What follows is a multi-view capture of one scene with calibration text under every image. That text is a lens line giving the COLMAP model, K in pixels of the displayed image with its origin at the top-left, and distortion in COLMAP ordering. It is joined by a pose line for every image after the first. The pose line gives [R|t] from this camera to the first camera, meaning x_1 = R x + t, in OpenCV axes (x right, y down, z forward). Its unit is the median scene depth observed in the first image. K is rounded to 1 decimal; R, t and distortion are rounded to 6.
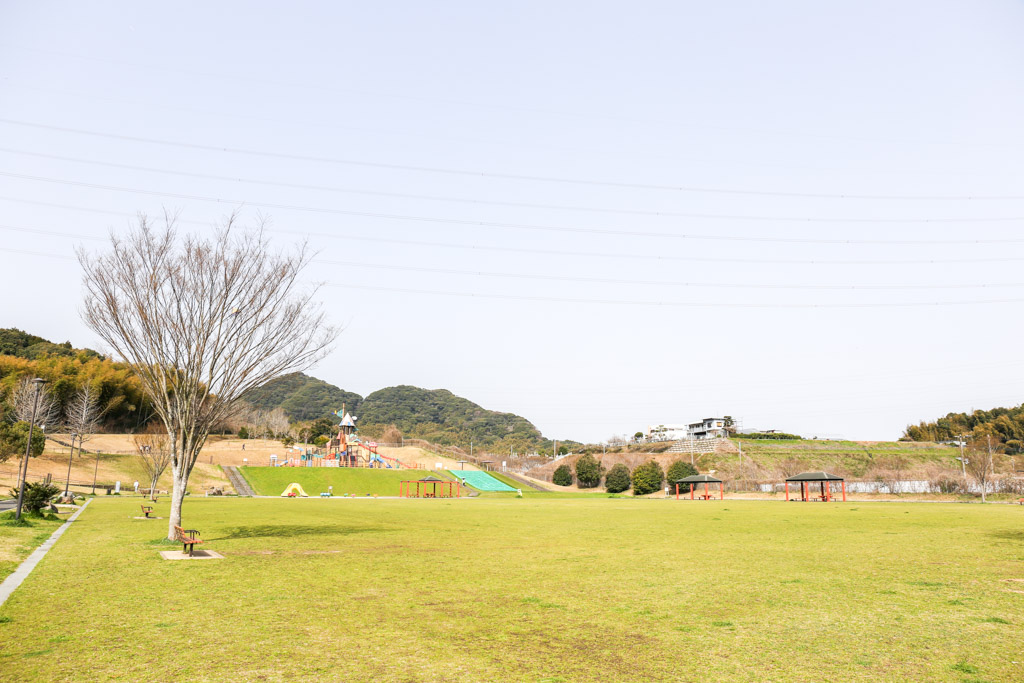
lens RADIAL K [[747.8, 0, 498.5], [0, 747.8, 340.4], [0, 0, 1]] dist [-0.087397, 0.068631]
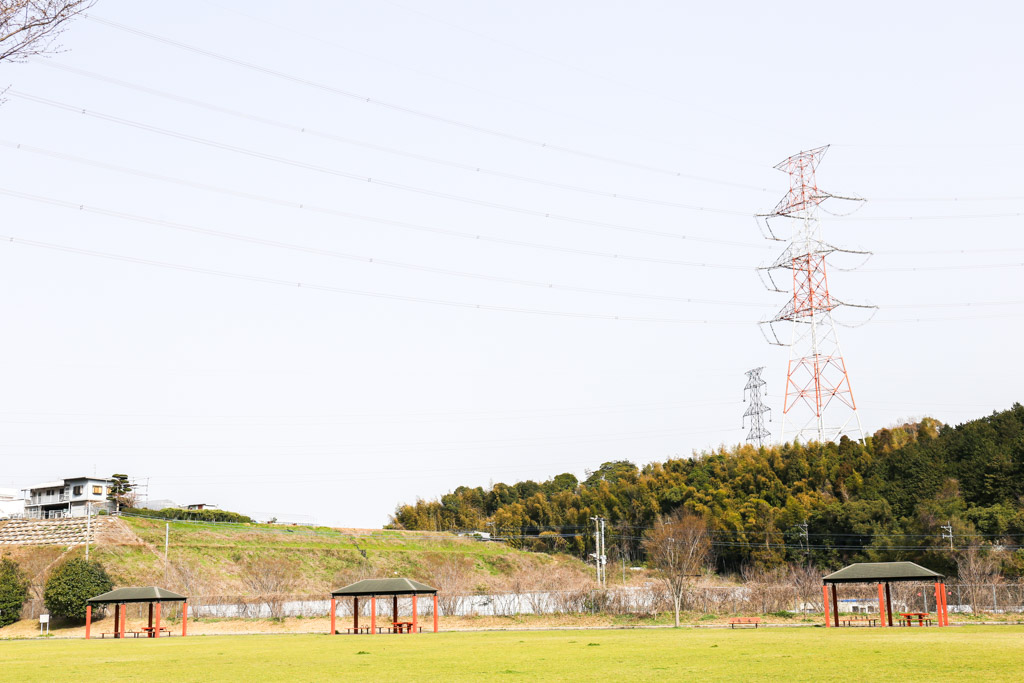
lens RADIAL K [[1302.1, 0, 512.0], [0, 1302.1, 341.5], [0, 0, 1]] dist [0.003137, 0.046925]
pose [[0.766756, 0.105225, 0.633256, -0.068060], [-0.098542, 0.994075, -0.045864, 0.024622], [-0.634330, -0.027236, 0.772583, 0.126269]]
